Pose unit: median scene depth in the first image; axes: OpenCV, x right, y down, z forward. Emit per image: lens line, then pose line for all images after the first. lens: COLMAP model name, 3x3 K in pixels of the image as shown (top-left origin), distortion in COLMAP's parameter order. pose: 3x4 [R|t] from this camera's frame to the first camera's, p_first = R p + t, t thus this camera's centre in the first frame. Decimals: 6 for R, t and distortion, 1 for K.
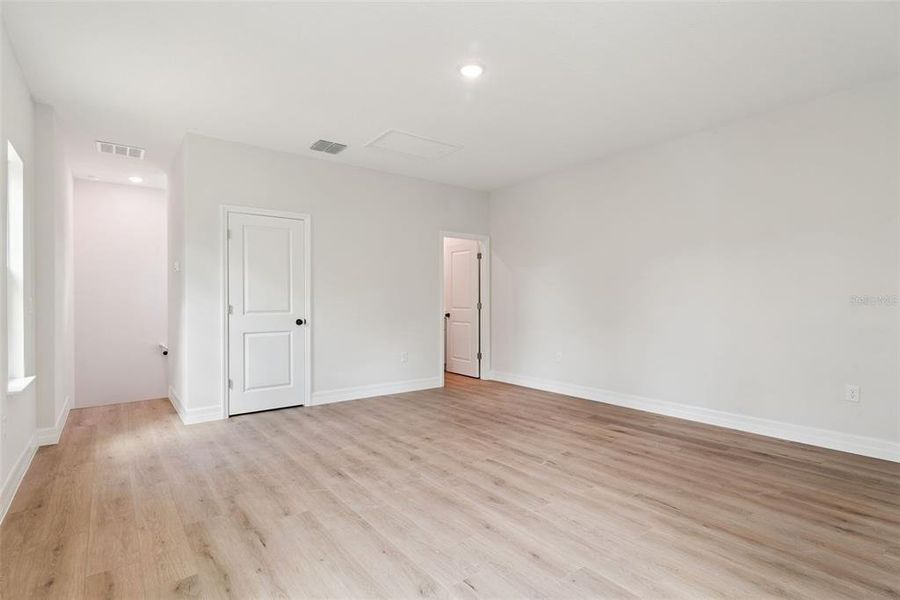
lens RADIAL K [[432.7, 0, 449.7], [0, 432.7, 303.0], [0, 0, 1]] dist [0.001711, 0.000125]
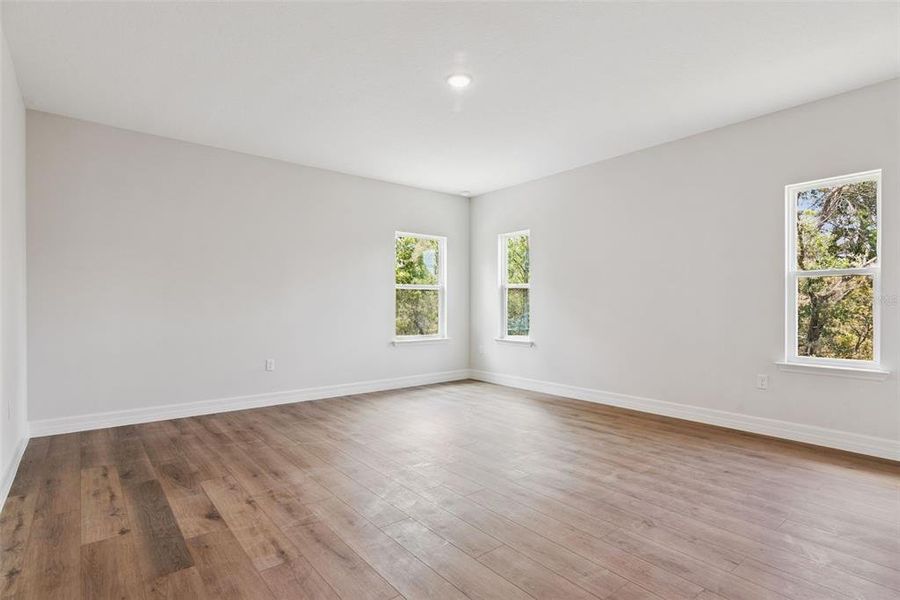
lens RADIAL K [[432.7, 0, 450.6], [0, 432.7, 303.2], [0, 0, 1]] dist [0.001711, 0.000125]
pose [[-0.999510, 0.002237, -0.031230, 0.104754], [0.002298, 0.999996, -0.001924, 0.005948], [0.031225, -0.001995, -0.999510, 2.063116]]
